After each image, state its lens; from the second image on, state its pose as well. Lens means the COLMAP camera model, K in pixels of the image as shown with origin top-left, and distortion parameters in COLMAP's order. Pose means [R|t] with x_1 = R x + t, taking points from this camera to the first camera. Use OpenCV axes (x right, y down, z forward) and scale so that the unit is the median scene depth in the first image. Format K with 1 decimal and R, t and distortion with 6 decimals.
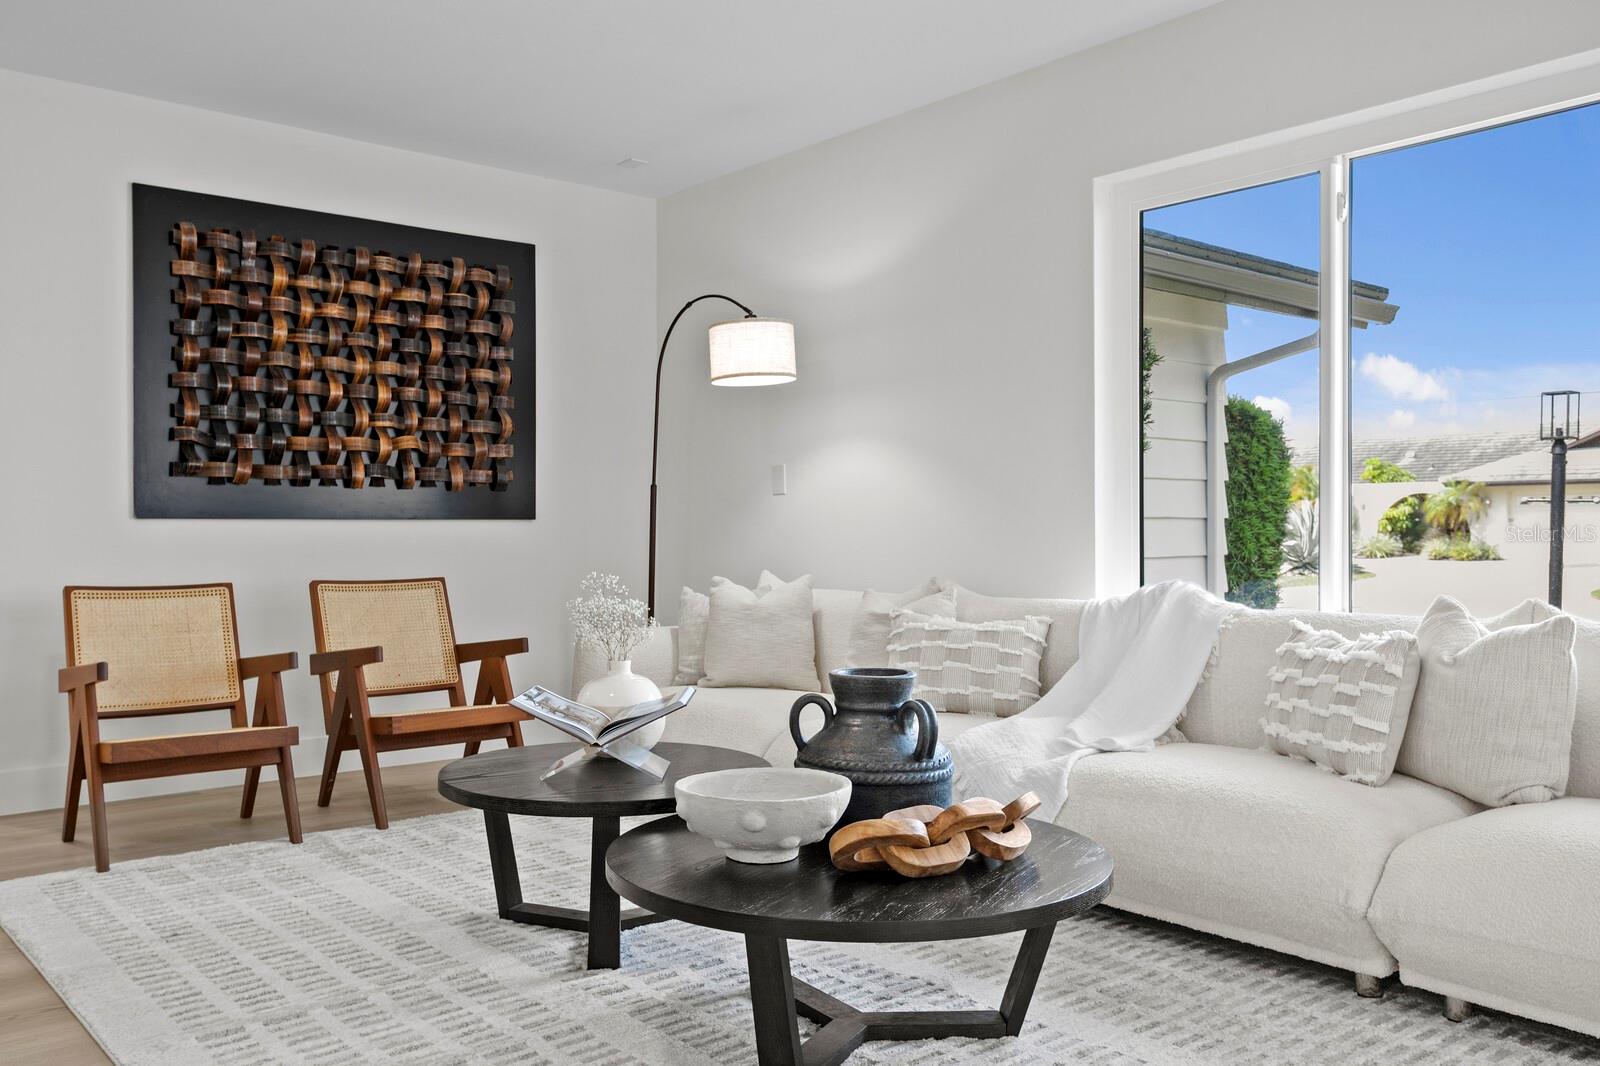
lens RADIAL K [[1286.4, 0, 764.1], [0, 1286.4, 530.9], [0, 0, 1]] dist [0.013852, 0.014035]
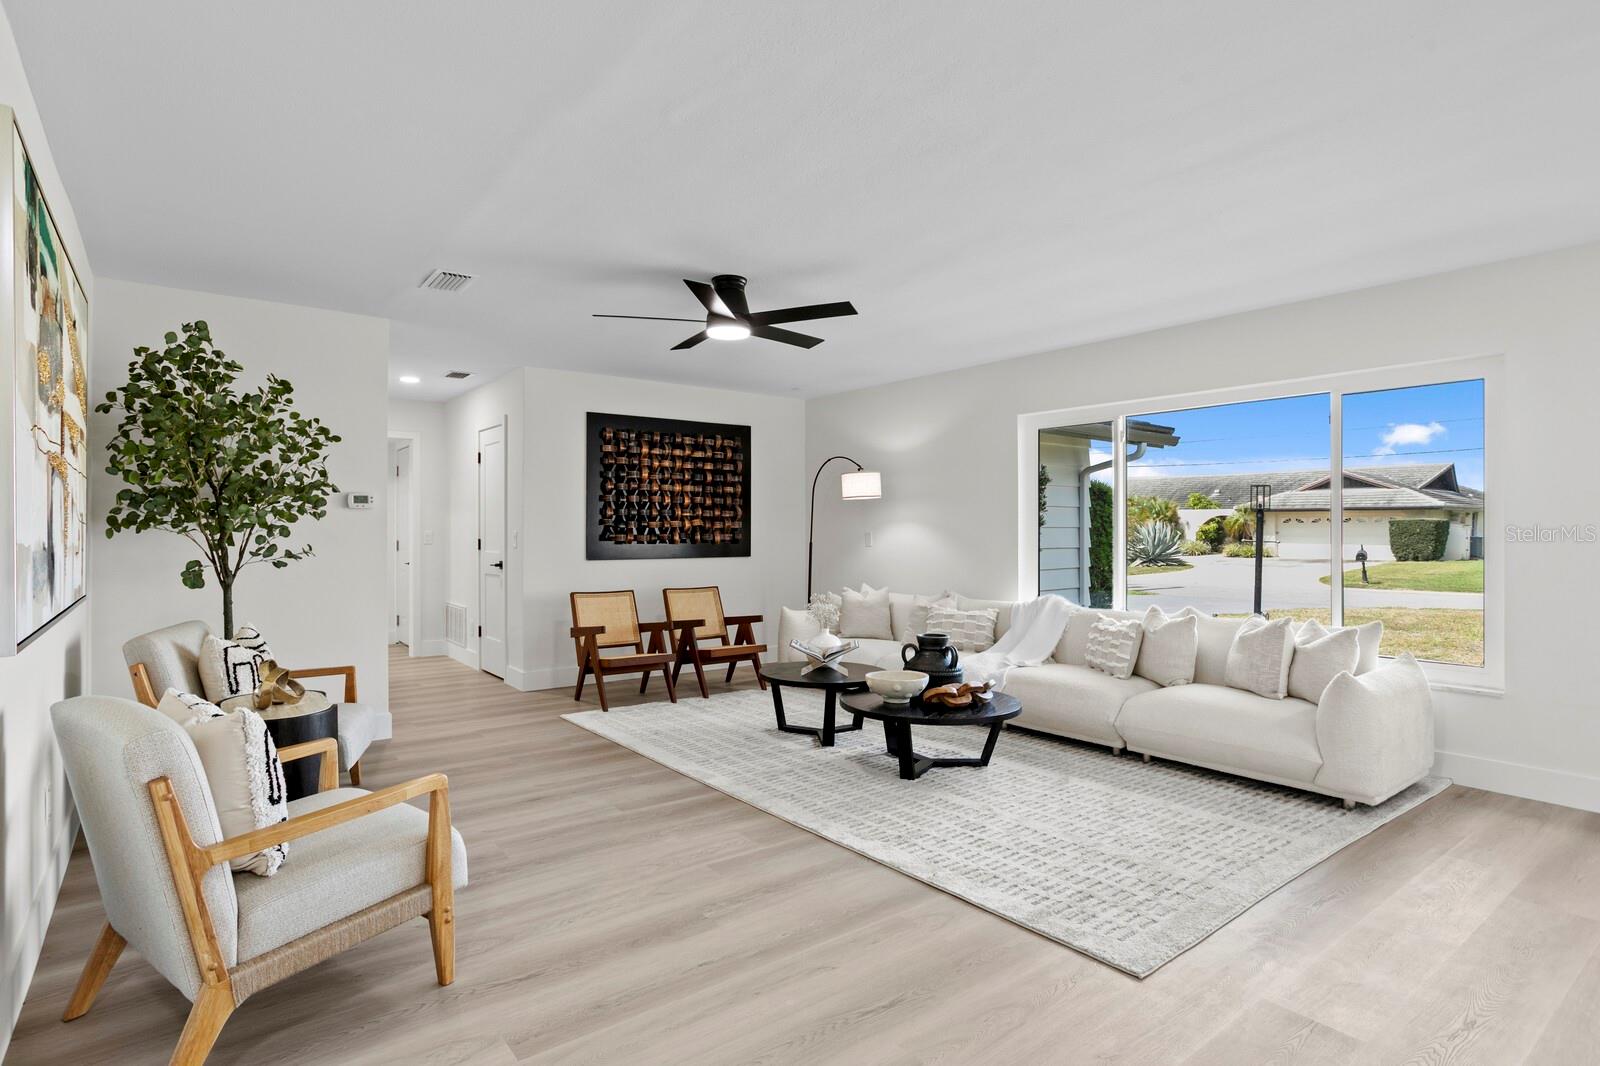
lens RADIAL K [[821.8, 0, 772.4], [0, 821.8, 533.3], [0, 0, 1]] dist [-0.037679, 0.014203]
pose [[0.999014, 0.003400, -0.044268, -0.100901], [-0.003335, 0.999993, 0.001545, -0.060032], [0.044273, -0.001396, 0.999019, -0.415509]]
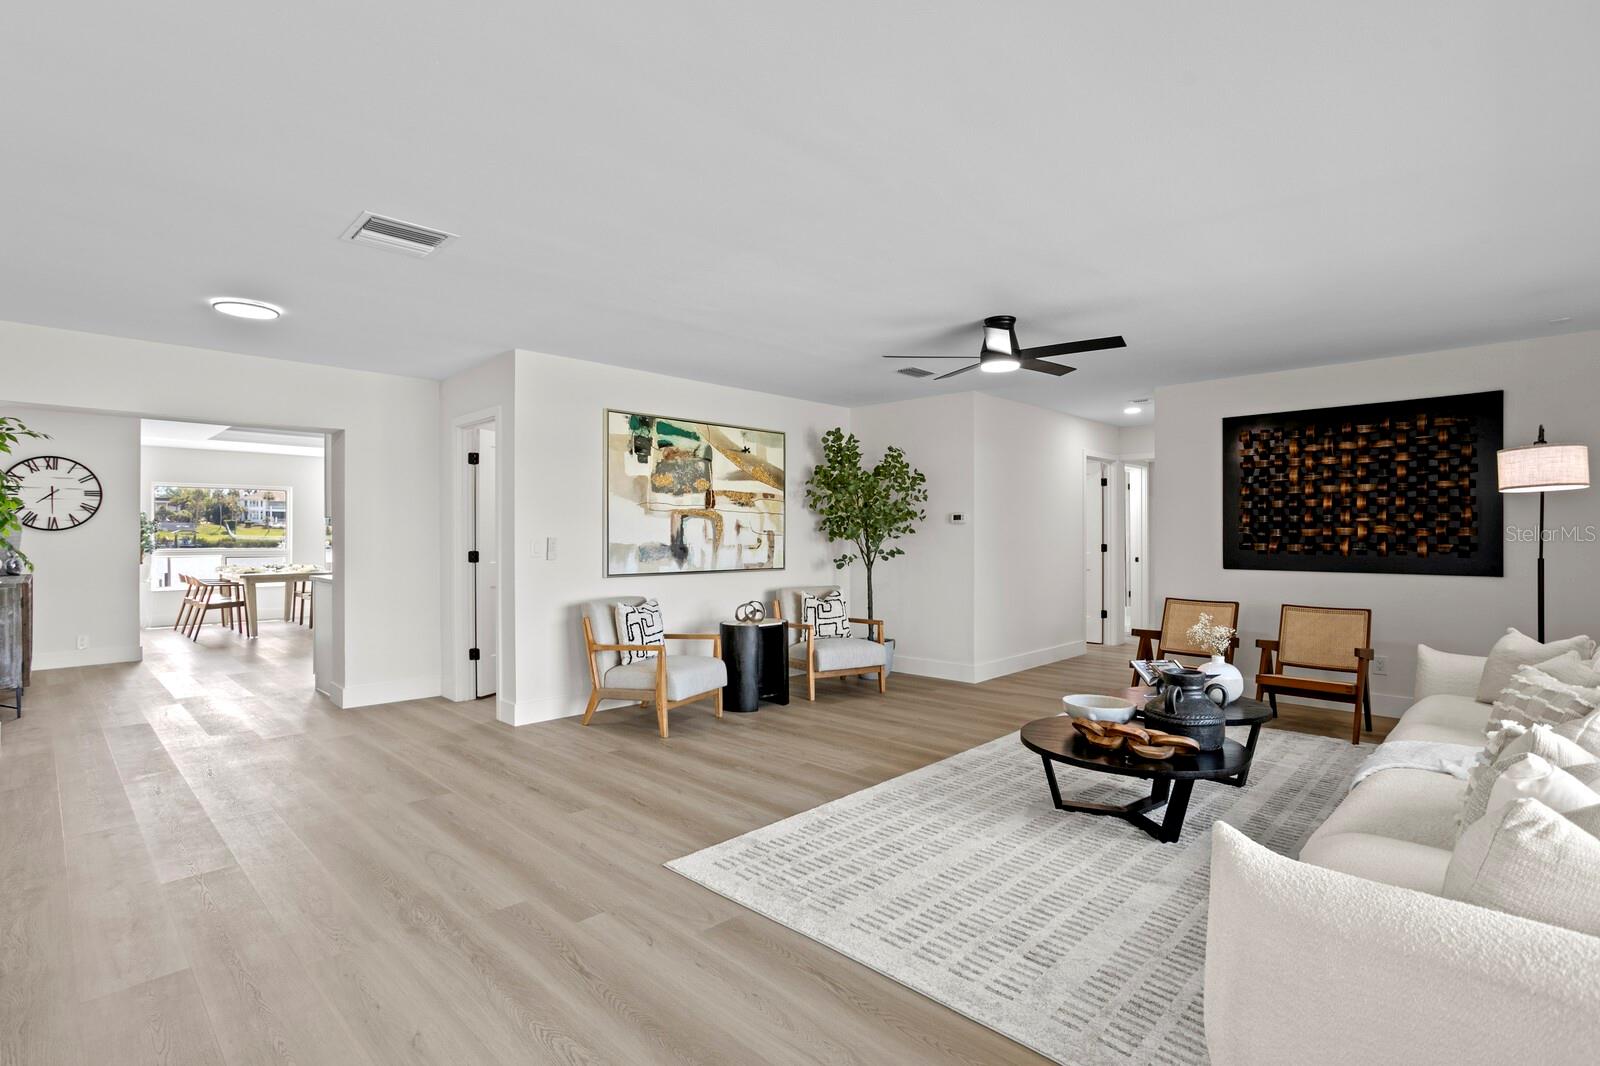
lens RADIAL K [[775.2, 0, 785.0], [0, 775.2, 532.2], [0, 0, 1]] dist [-0.029433, 0.018276]
pose [[0.096794, 0.000481, -0.995304, 0.755910], [-0.001900, 0.999998, 0.000298, -0.071606], [0.995303, 0.001862, 0.096795, 0.122697]]
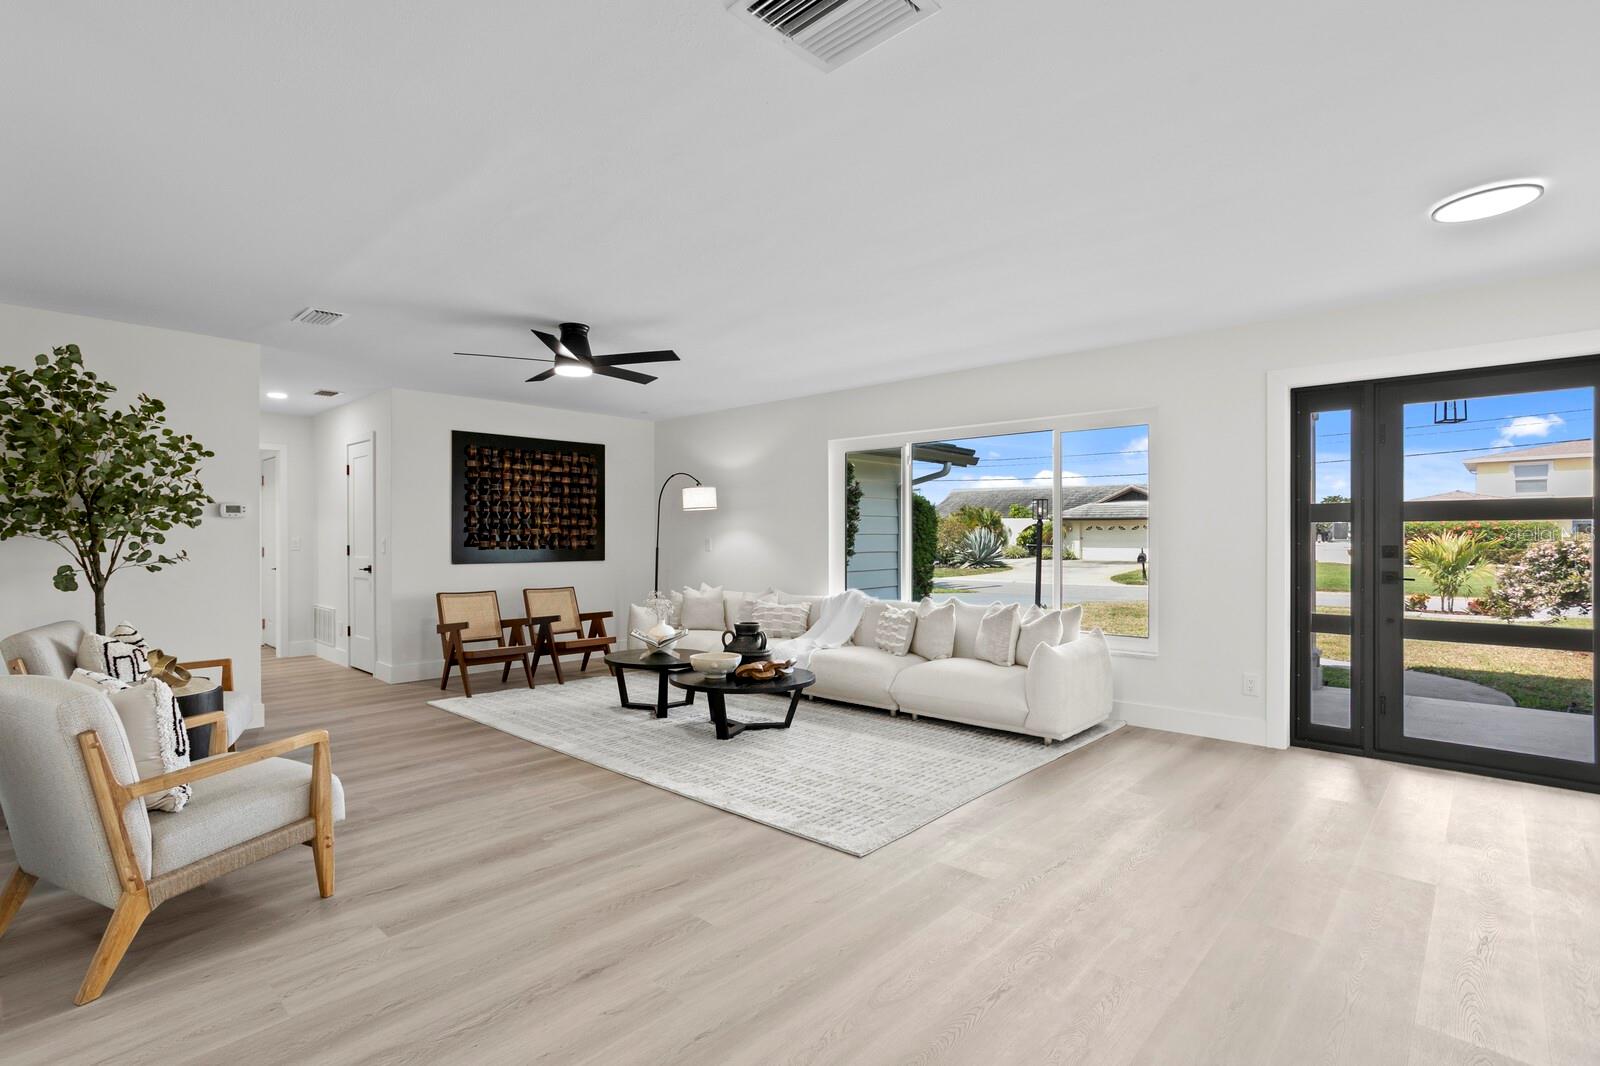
lens RADIAL K [[775.2, 0, 769.6], [0, 775.2, 541.6], [0, 0, 1]] dist [-0.029433, 0.018276]
pose [[0.993150, 0.001296, 0.116843, -0.052248], [-0.001694, 0.999993, 0.003304, -0.059663], [-0.116837, -0.003479, 0.993145, -0.554136]]
